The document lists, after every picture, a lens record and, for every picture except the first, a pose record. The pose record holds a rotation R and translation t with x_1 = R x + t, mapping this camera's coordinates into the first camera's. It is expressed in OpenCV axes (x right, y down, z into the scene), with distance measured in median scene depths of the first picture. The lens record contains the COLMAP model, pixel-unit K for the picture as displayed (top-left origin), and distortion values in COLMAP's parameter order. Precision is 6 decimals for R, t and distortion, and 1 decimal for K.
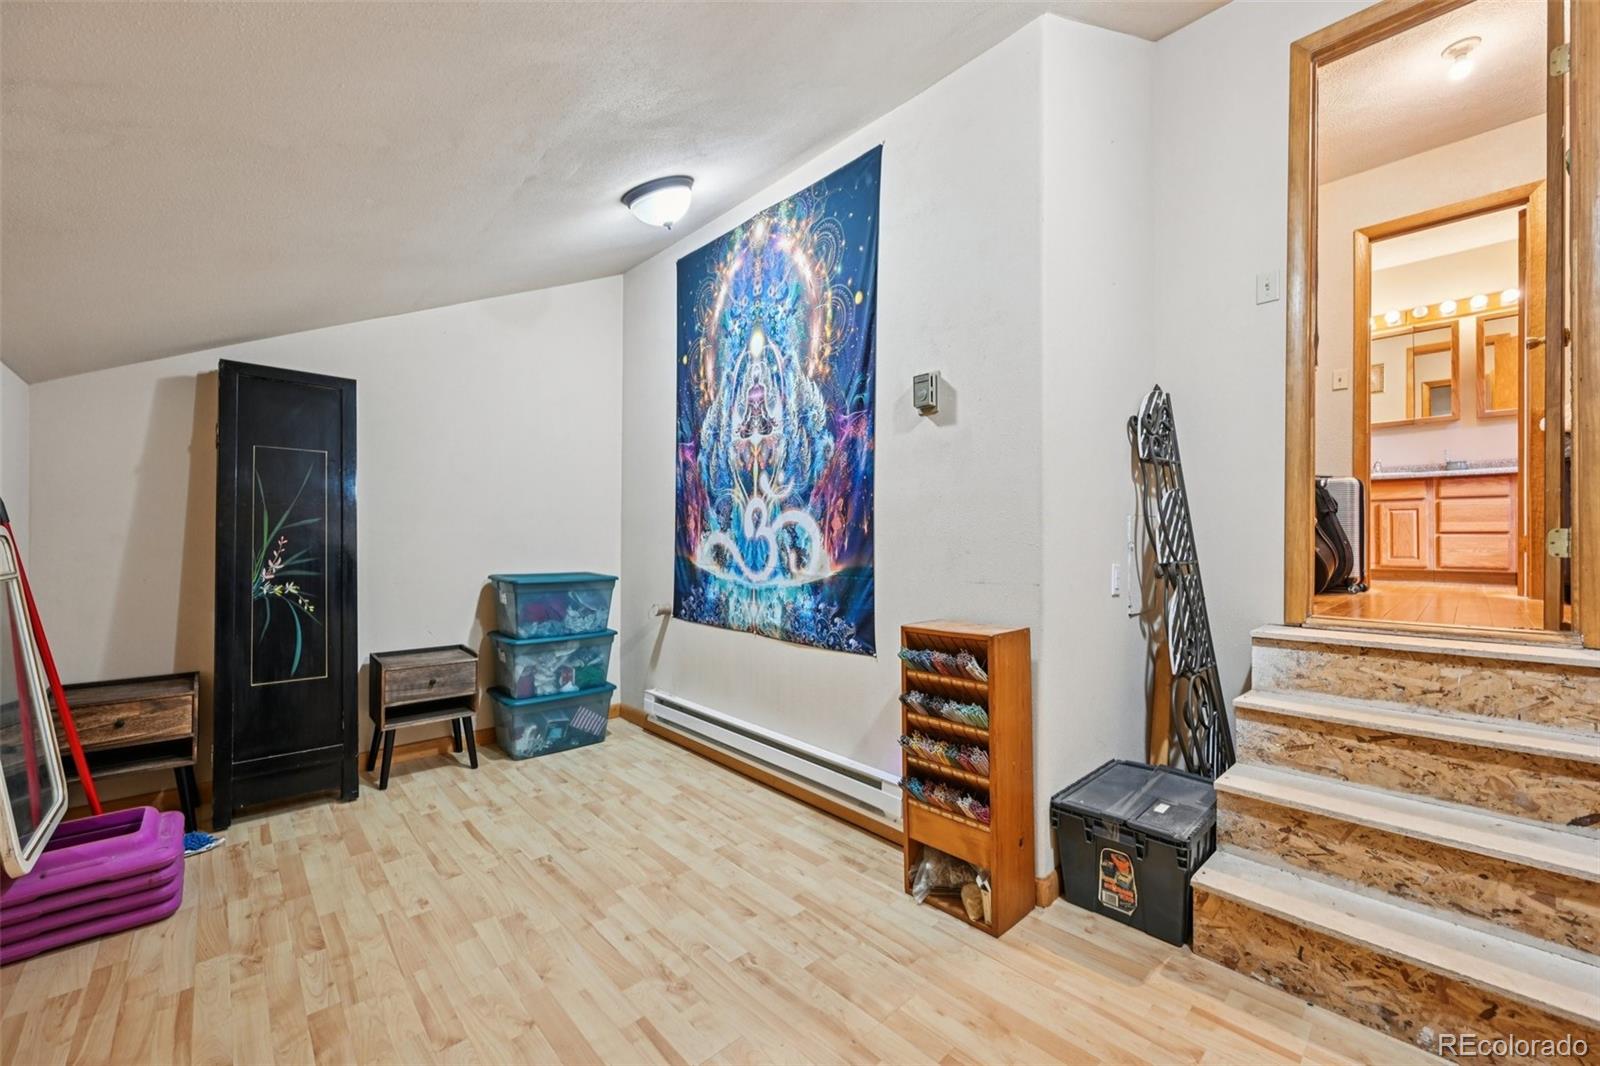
lens RADIAL K [[623.1, 0, 804.0], [0, 623.1, 537.8], [0, 0, 1]] dist [-0.003480, -0.000164]
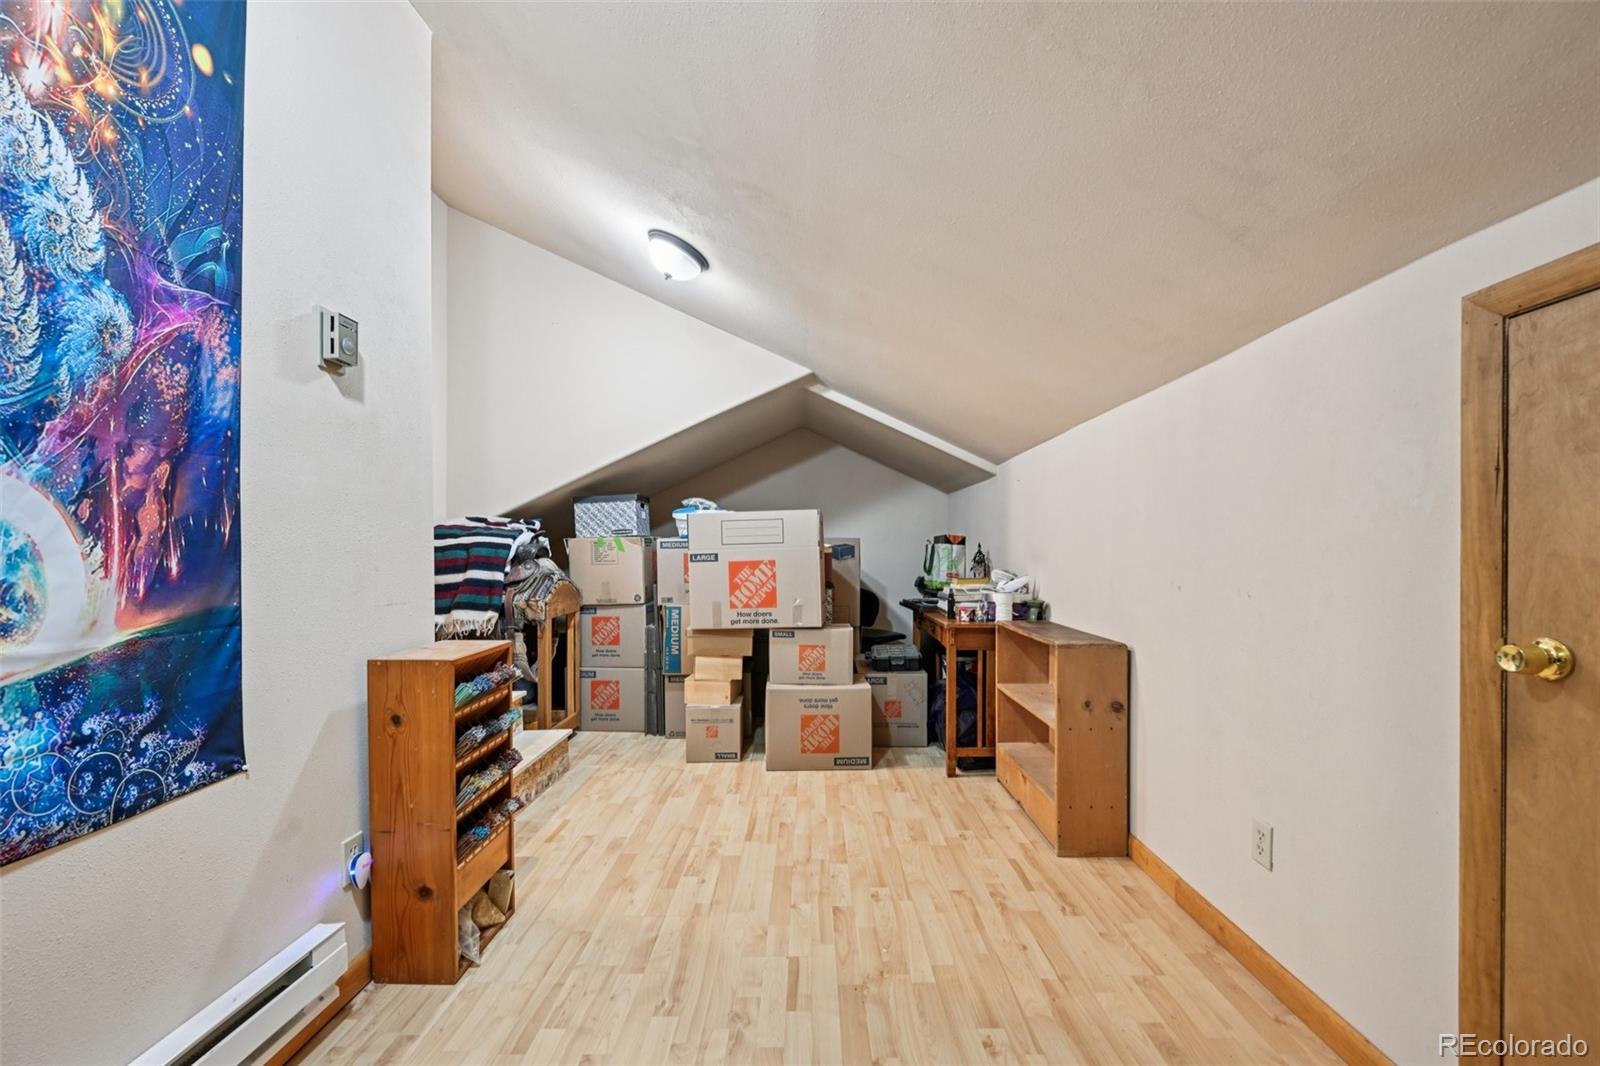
lens RADIAL K [[623.1, 0, 801.8], [0, 623.1, 545.3], [0, 0, 1]] dist [-0.003480, -0.000164]
pose [[-0.717186, 0.003774, 0.696872, -0.575186], [-0.008318, 0.999868, -0.013976, -0.001256], [-0.696832, -0.015820, -0.717060, 0.994165]]
